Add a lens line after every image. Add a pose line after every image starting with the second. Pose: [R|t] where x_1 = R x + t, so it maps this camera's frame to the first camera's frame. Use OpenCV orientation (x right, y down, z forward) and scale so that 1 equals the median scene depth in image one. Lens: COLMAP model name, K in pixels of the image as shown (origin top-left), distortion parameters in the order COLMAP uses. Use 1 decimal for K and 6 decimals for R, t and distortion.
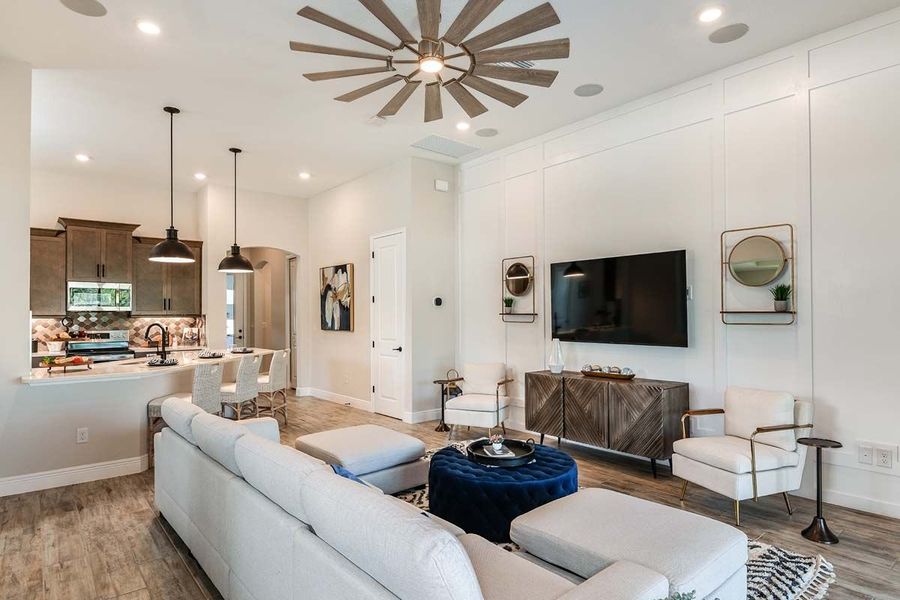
lens RADIAL K [[502.2, 0, 441.8], [0, 502.2, 309.9], [0, 0, 1]] dist [0.006378, 0.000102]
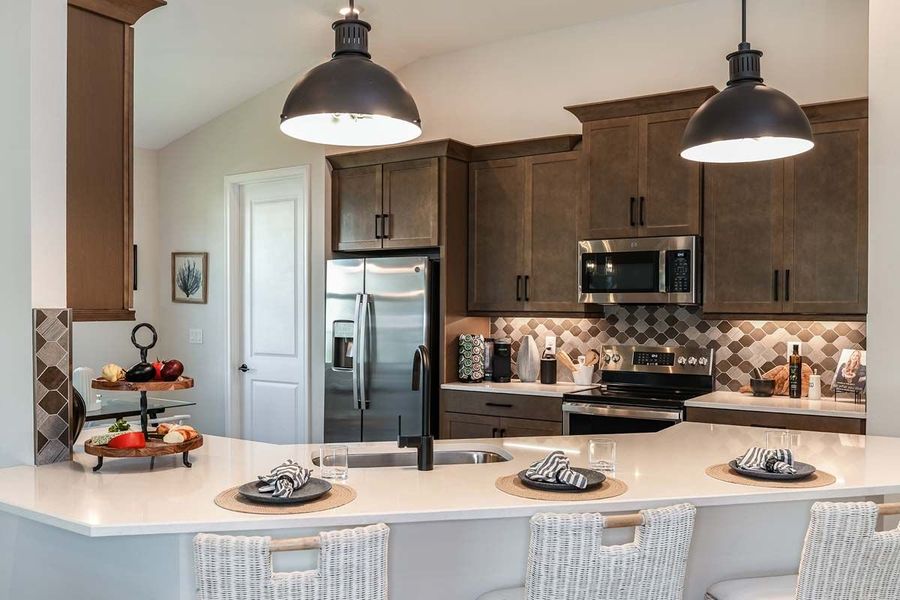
lens RADIAL K [[789.2, 0, 454.6], [0, 789.2, 323.8], [0, 0, 1]] dist [-0.026233, -0.011134]
pose [[0.296528, 0.025364, -0.954687, -0.087341], [0.003338, 0.999614, 0.027594, 0.000829], [0.955018, -0.011369, 0.296329, 0.852241]]
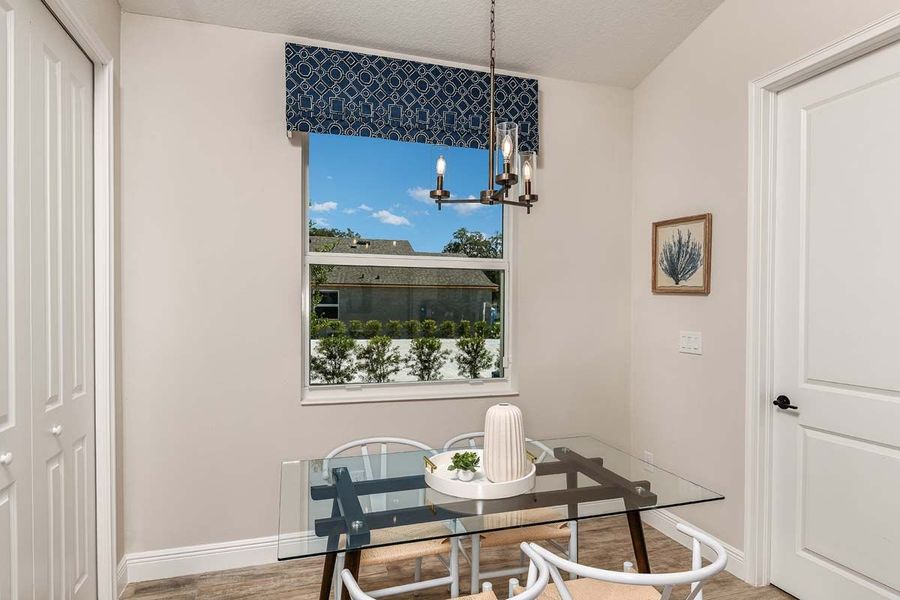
lens RADIAL K [[502.2, 0, 449.6], [0, 502.2, 309.4], [0, 0, 1]] dist [0.006378, 0.000102]
pose [[-0.363501, 0.011105, -0.931528, -0.824207], [0.004536, 0.999938, 0.010150, 0.012333], [0.931583, -0.000536, -0.363529, 0.785038]]
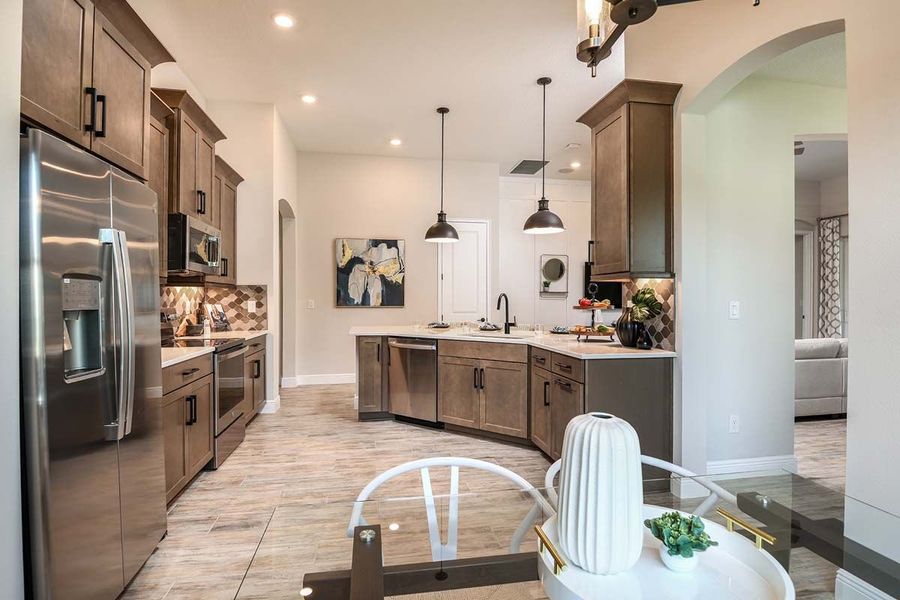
lens RADIAL K [[448.0, 0, 447.2], [0, 448.0, 299.4], [0, 0, 1]] dist [-0.002845, -0.003062]
pose [[0.489480, 0.006573, 0.871990, -1.299383], [-0.011116, 0.999937, -0.001298, 0.039203], [-0.871944, -0.009057, 0.489522, 0.675416]]
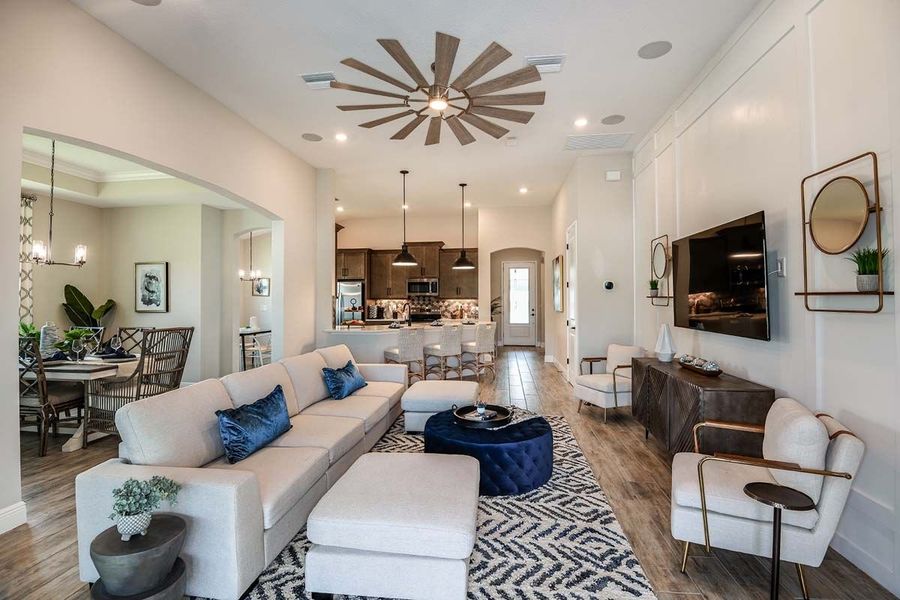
lens RADIAL K [[406.6, 0, 448.4], [0, 406.6, 296.5], [0, 0, 1]] dist [-0.003392, -0.002571]
pose [[0.678159, -0.001929, -0.734913, 0.490543], [0.005682, 0.999980, 0.002619, 0.003177], [0.734894, -0.005952, 0.678156, 0.197245]]
